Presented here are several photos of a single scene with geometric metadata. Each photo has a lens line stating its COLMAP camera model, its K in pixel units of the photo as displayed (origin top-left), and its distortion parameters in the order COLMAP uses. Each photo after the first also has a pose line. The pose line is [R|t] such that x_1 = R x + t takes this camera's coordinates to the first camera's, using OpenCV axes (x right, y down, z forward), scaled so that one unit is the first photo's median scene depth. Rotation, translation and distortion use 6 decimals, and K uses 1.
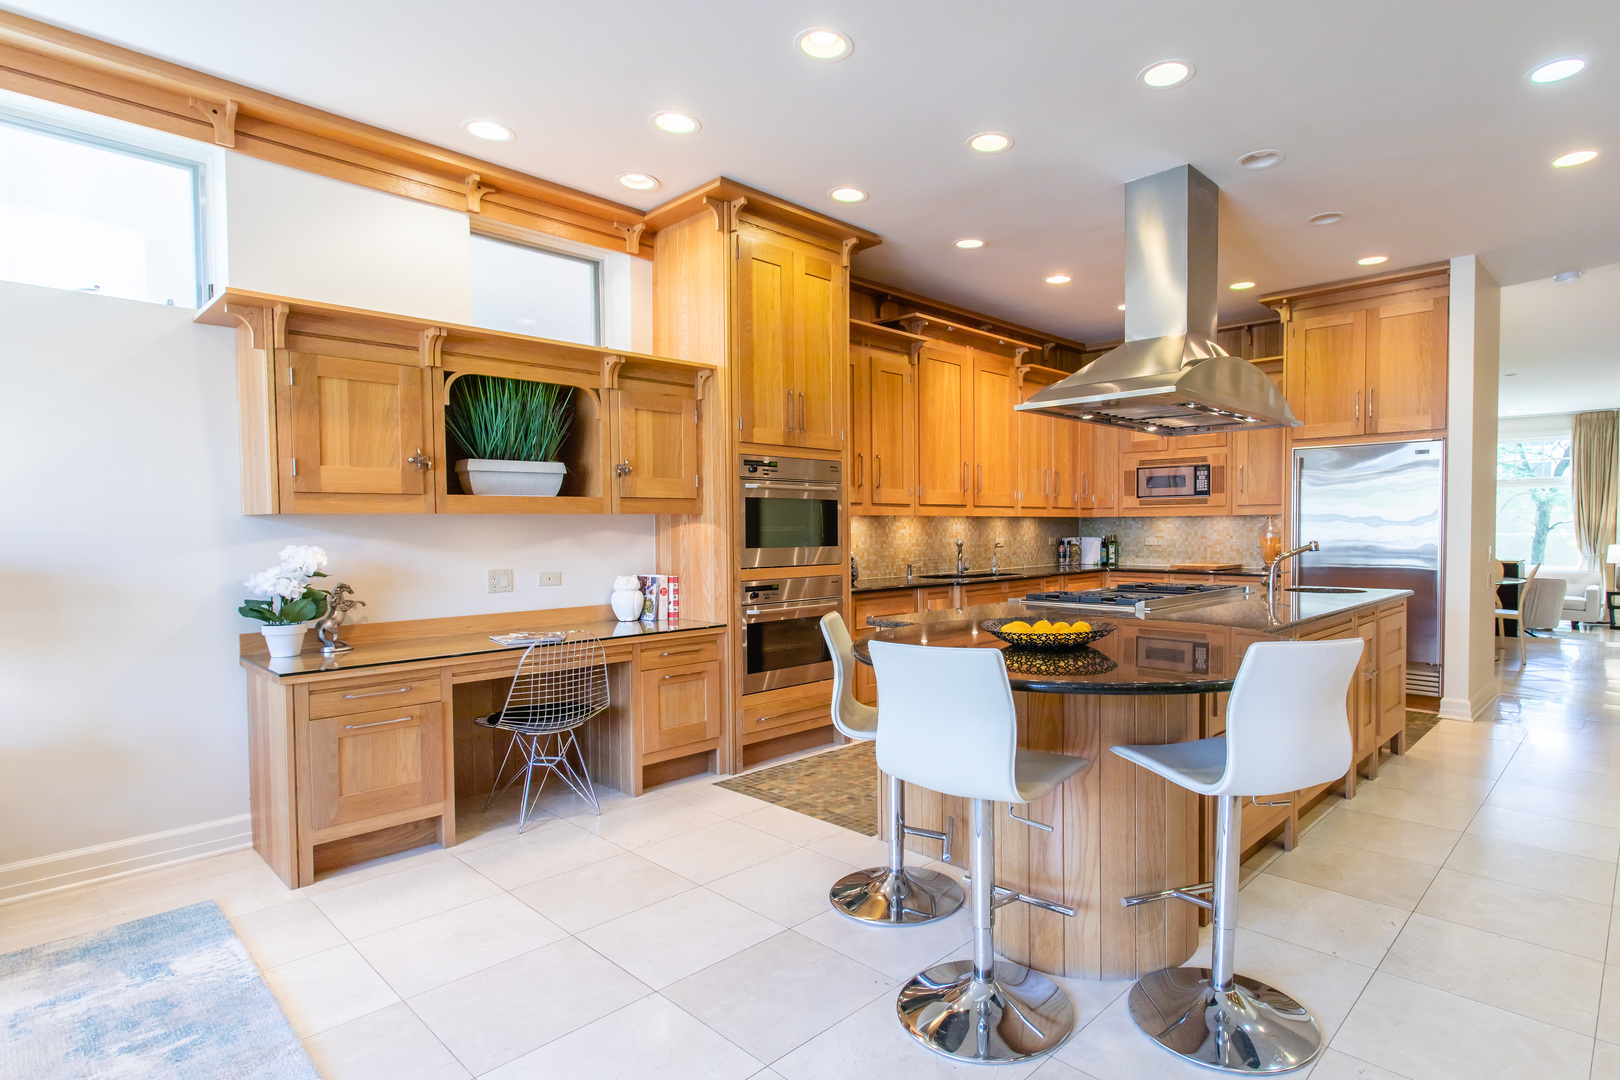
lens RADIAL K [[815.9, 0, 810.8], [0, 815.9, 547.4], [0, 0, 1]] dist [0.001454, 0.000992]
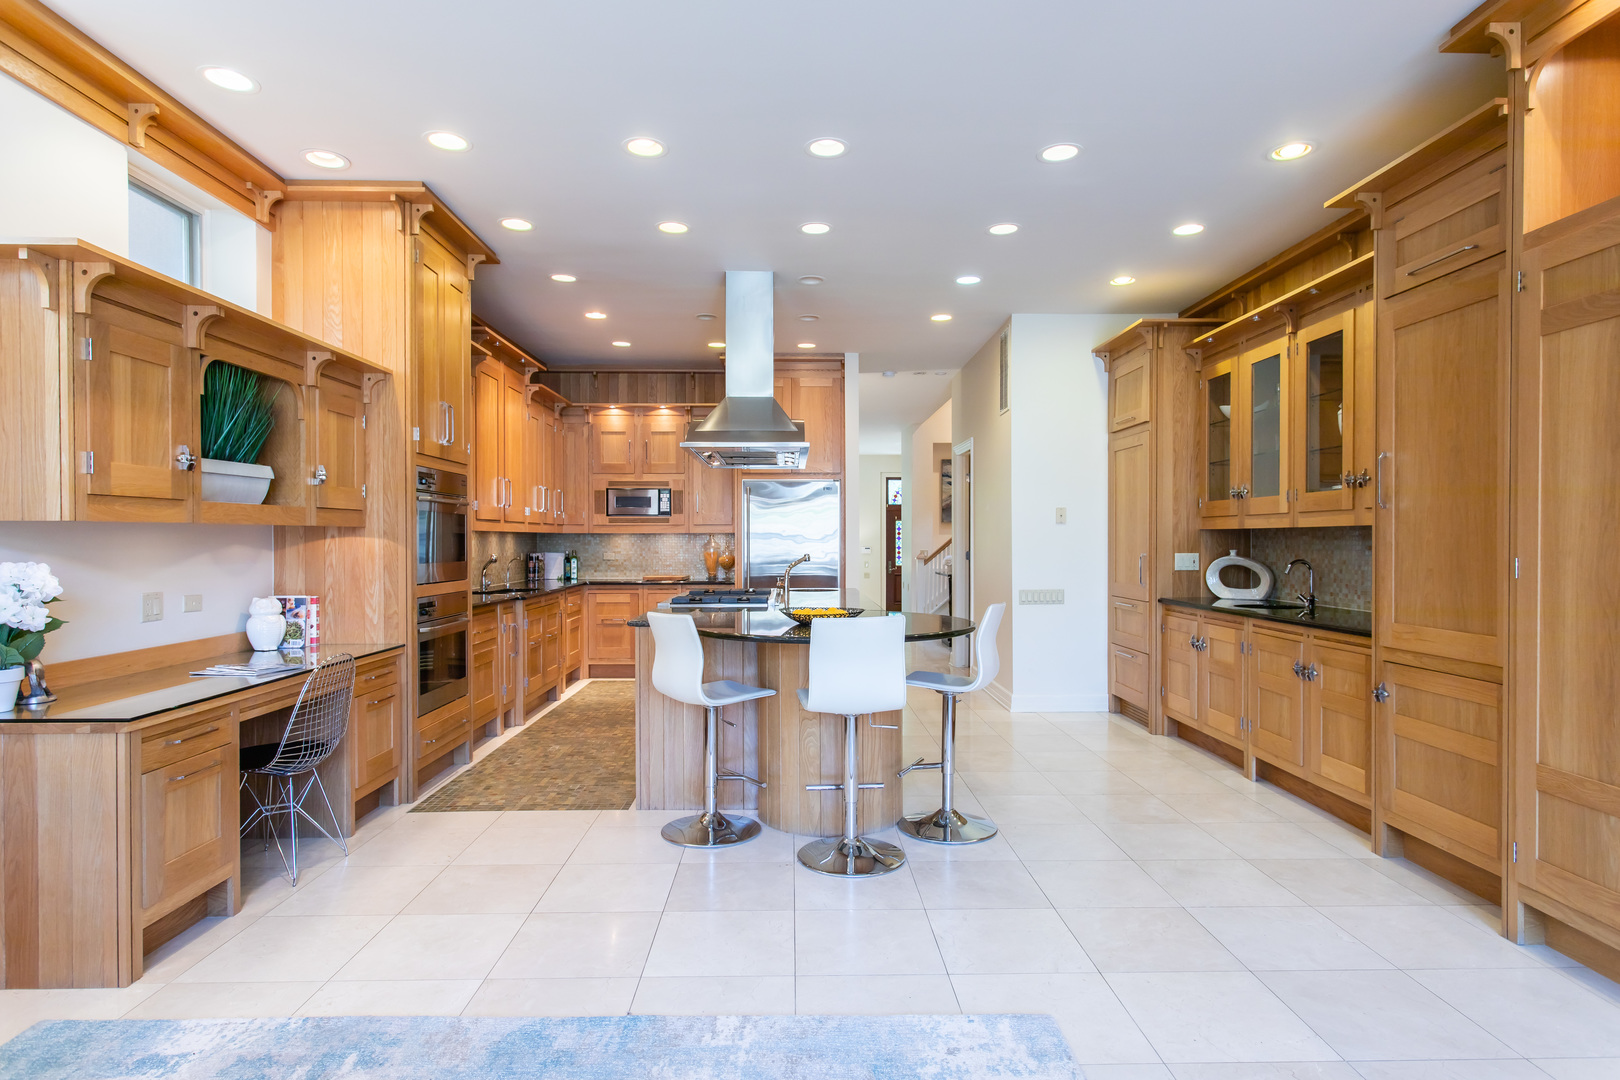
lens RADIAL K [[915.8, 0, 810.0], [0, 915.8, 540.0], [0, 0, 1]] dist [0.001480, 0.000329]
pose [[0.706606, 0.006370, 0.707579, -0.535591], [0.013773, 0.999646, -0.022754, 0.004685], [-0.707473, 0.025823, 0.706268, -0.087254]]
